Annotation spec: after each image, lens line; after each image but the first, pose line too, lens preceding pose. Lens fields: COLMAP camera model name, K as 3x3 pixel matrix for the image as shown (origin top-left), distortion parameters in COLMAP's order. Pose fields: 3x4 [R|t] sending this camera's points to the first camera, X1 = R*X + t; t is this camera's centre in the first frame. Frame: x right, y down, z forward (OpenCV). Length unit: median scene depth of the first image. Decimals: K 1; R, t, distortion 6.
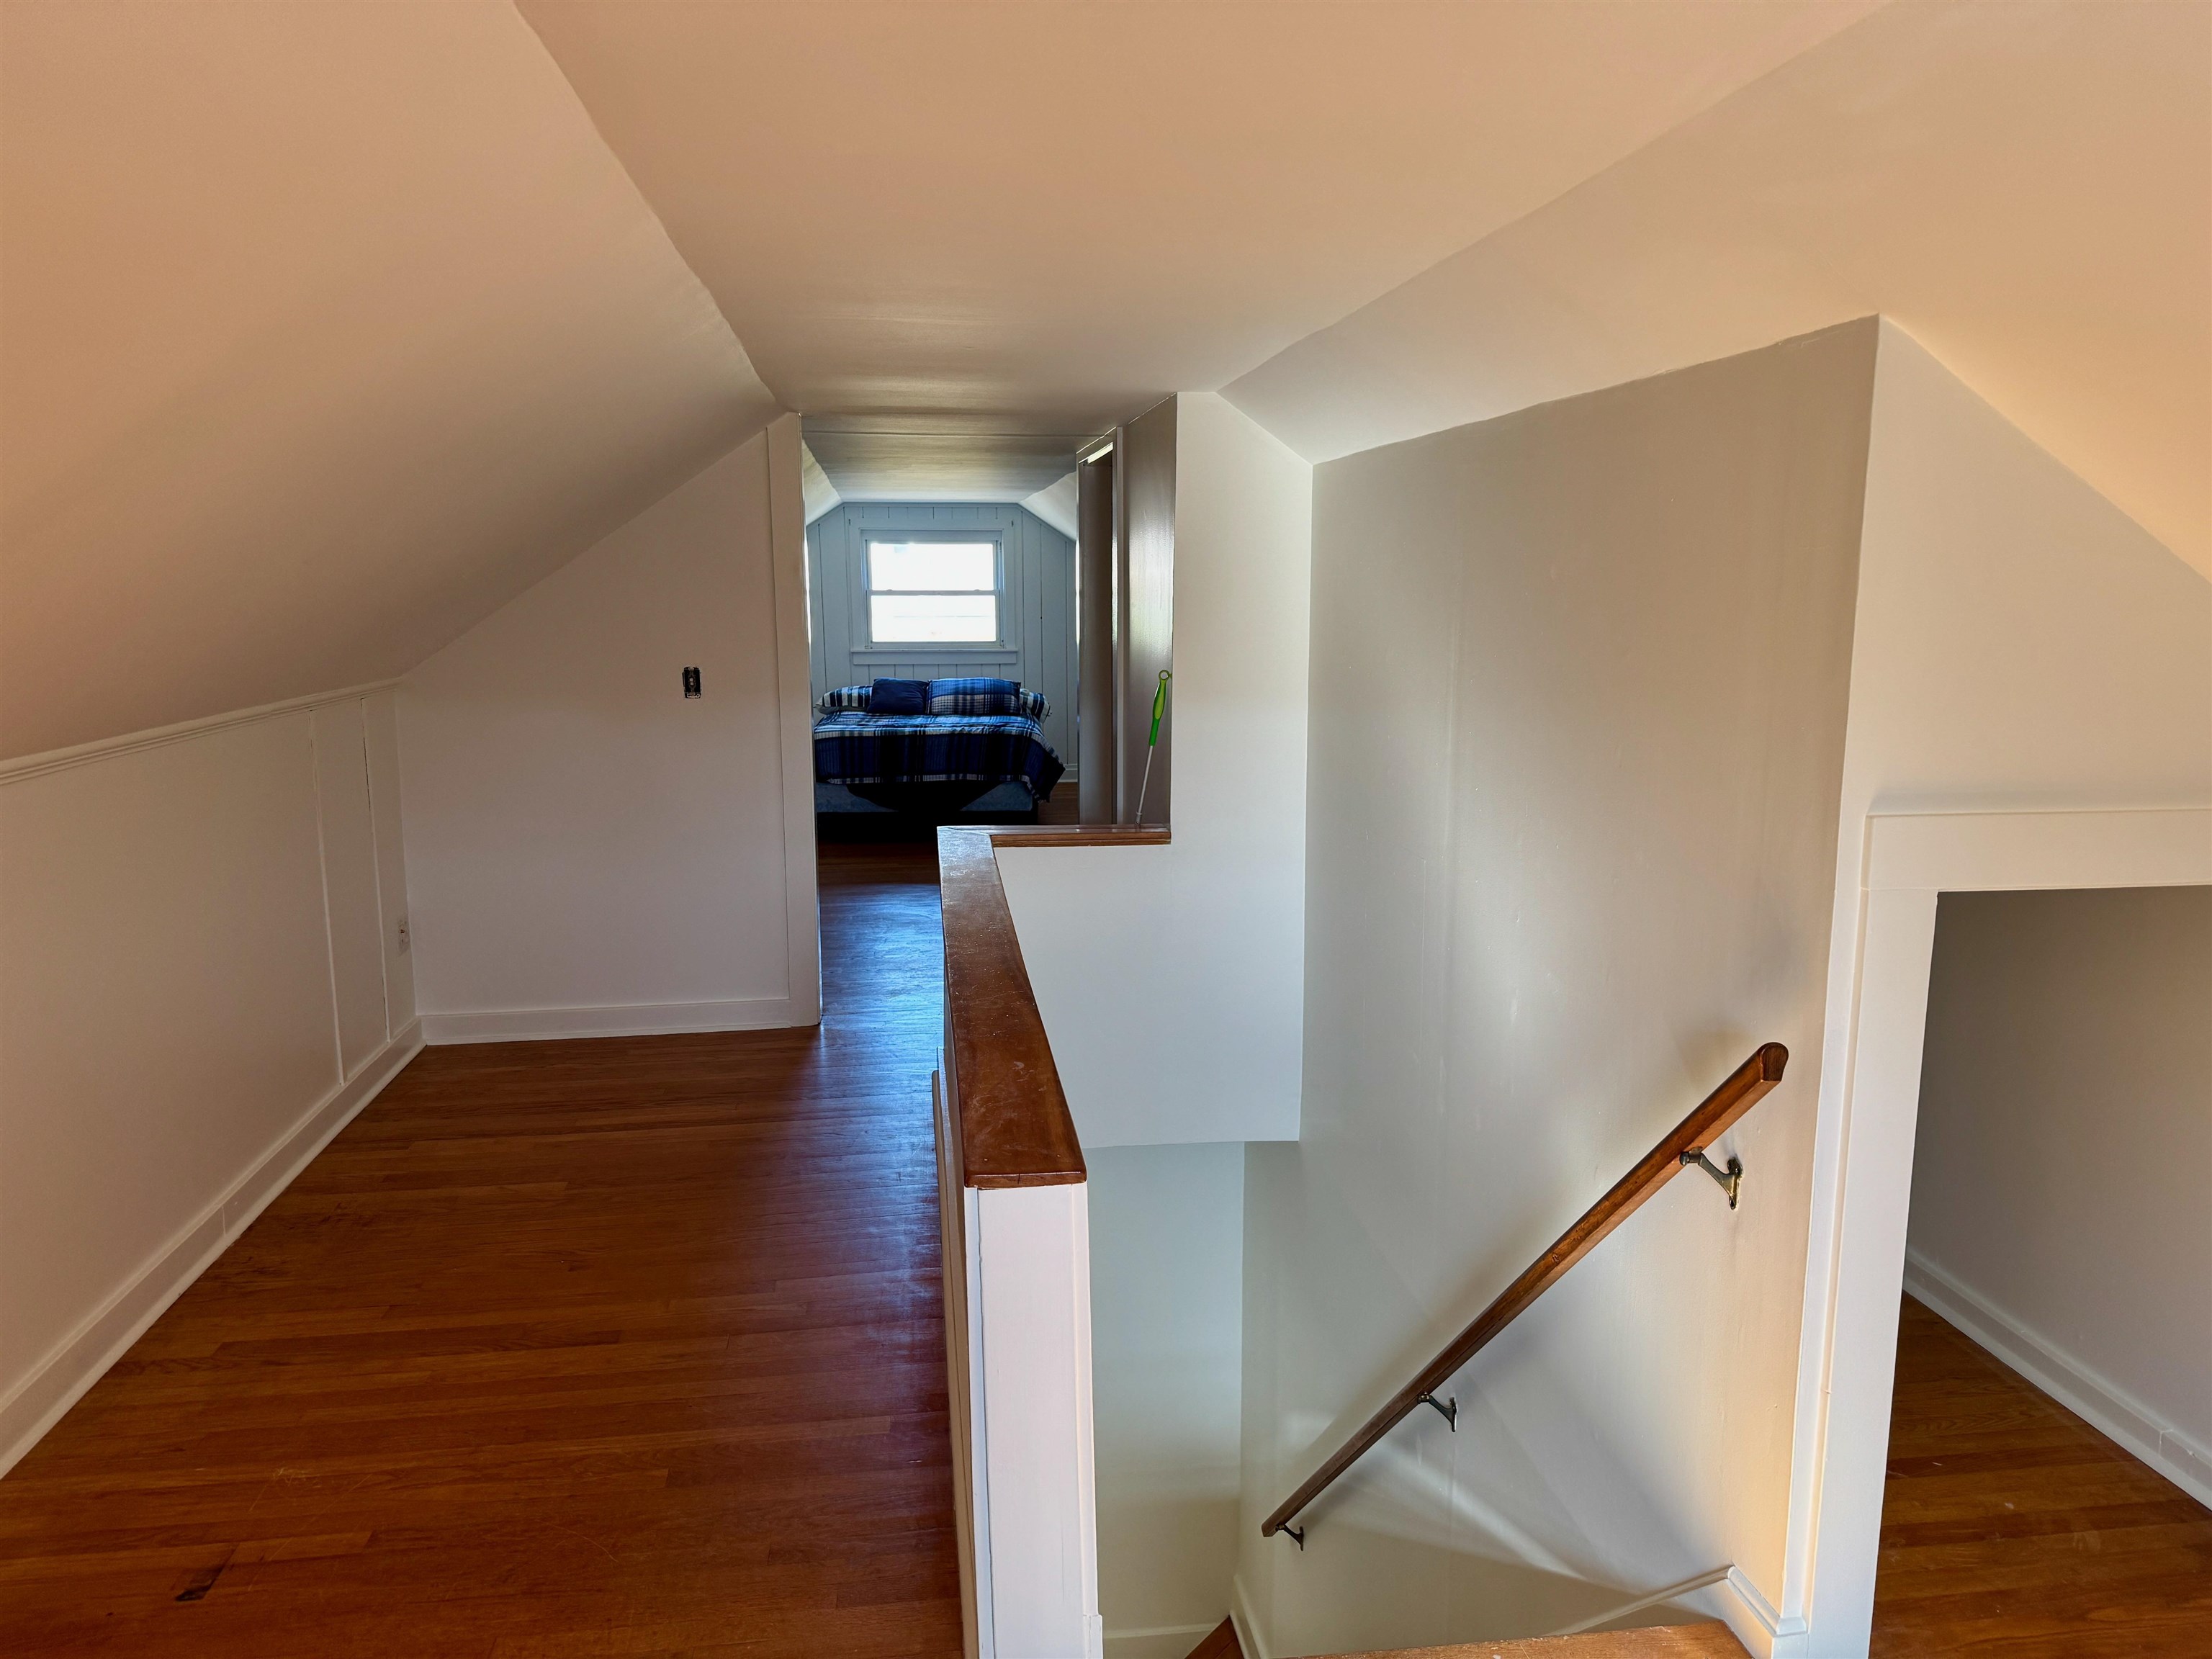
lens RADIAL K [[1558.9, 0, 1119.0], [0, 1558.9, 829.0], [0, 0, 1]] dist [0.121944, -0.190560]
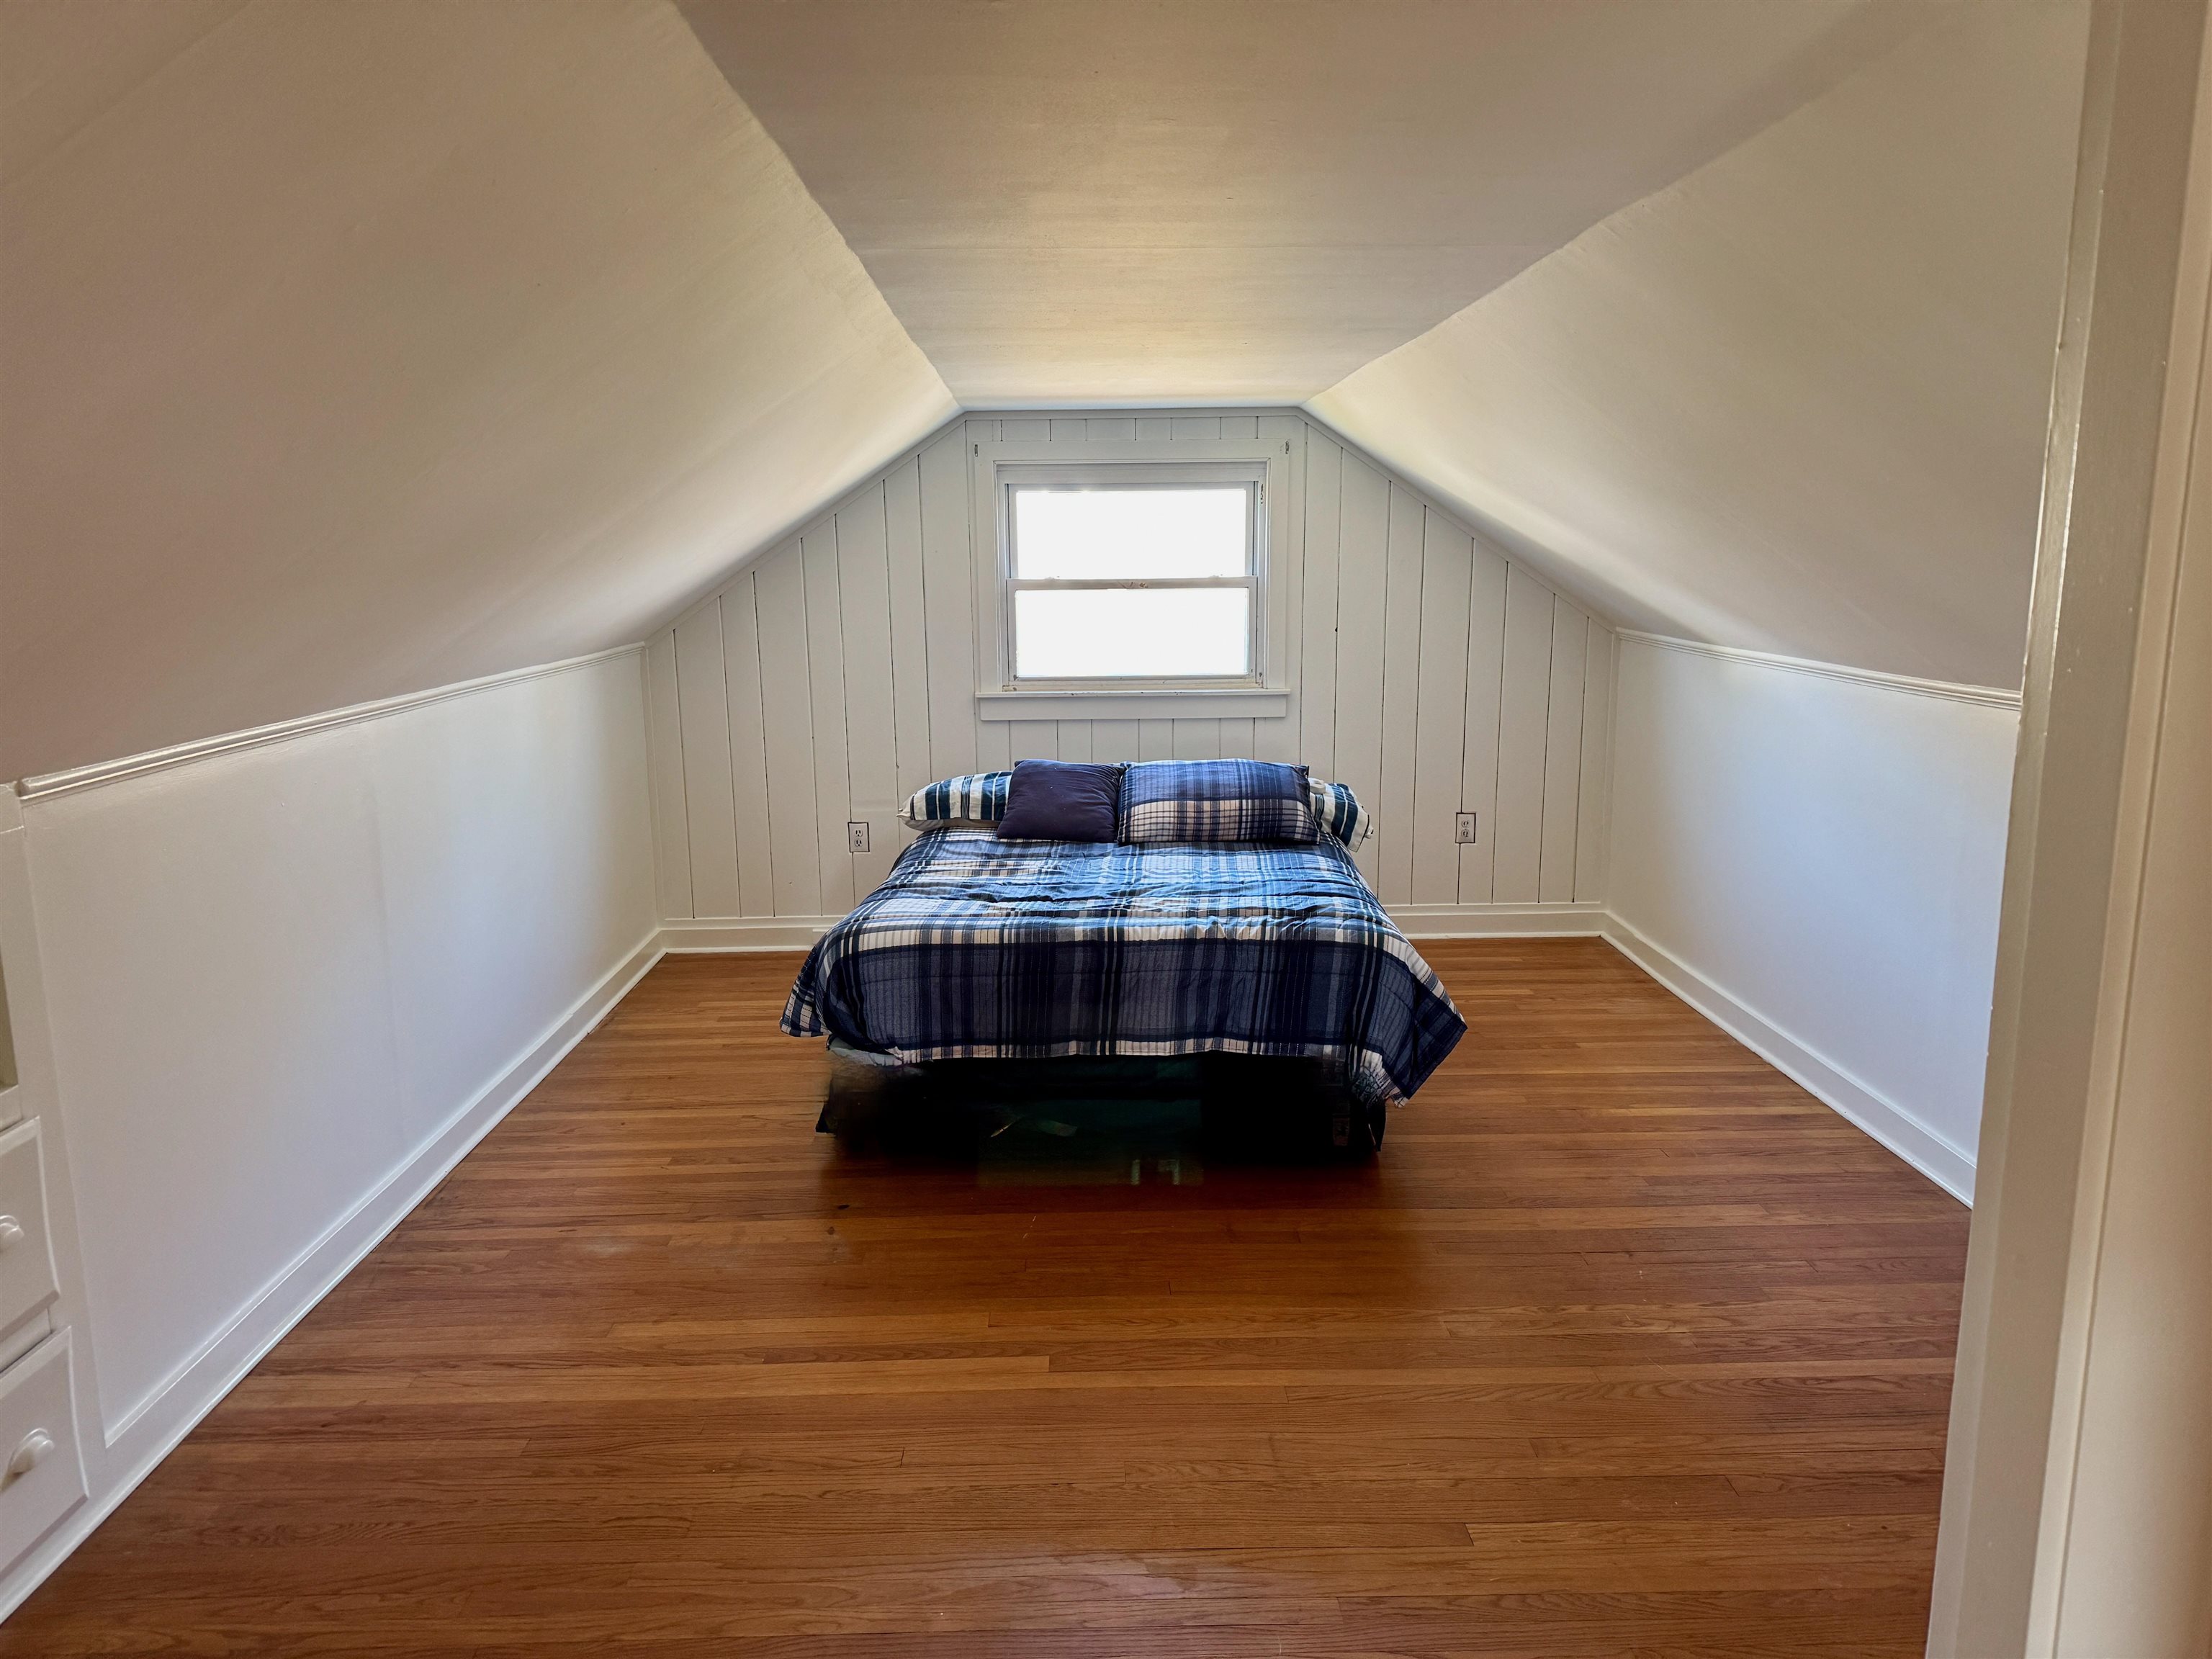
lens RADIAL K [[1558.1, 0, 1104.7], [0, 1558.1, 830.5], [0, 0, 1]] dist [0.156956, -0.189092]
pose [[0.993212, 0.014959, -0.115353, -0.071418], [-0.012909, 0.999746, 0.018493, -0.084157], [0.115601, -0.016878, 0.993152, 0.515756]]
